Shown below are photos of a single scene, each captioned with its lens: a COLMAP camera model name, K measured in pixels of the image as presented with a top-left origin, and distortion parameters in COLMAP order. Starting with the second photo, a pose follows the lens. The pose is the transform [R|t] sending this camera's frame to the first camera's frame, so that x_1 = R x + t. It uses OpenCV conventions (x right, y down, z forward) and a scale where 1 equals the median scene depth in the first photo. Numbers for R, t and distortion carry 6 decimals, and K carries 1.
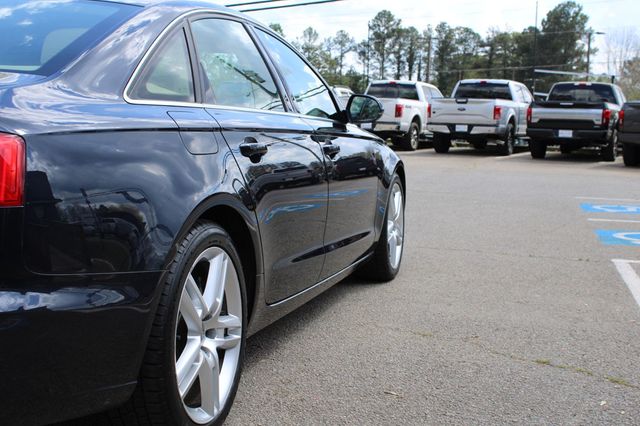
lens RADIAL K [[662.3, 0, 320.0], [0, 662.3, 213.0], [0, 0, 1]] dist [0.003710, 0.012944]
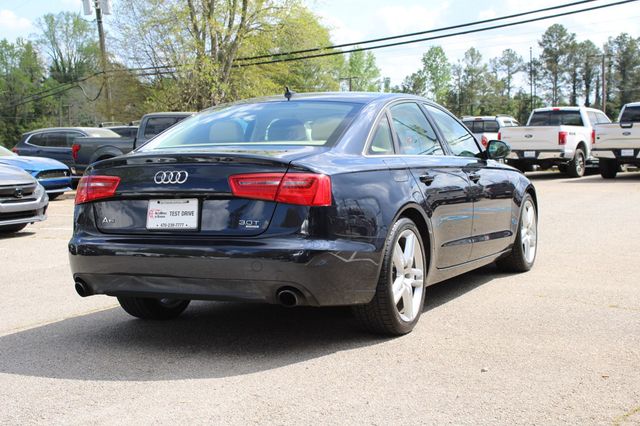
lens RADIAL K [[999.9, 0, 320.0], [0, 999.9, 213.0], [0, 0, 1]] dist [0.011835, 0.098664]
pose [[0.982127, -0.035866, -0.184770, 0.035018], [0.022715, 0.997087, -0.072809, 0.058260], [0.186843, 0.067311, 0.980081, -0.528754]]
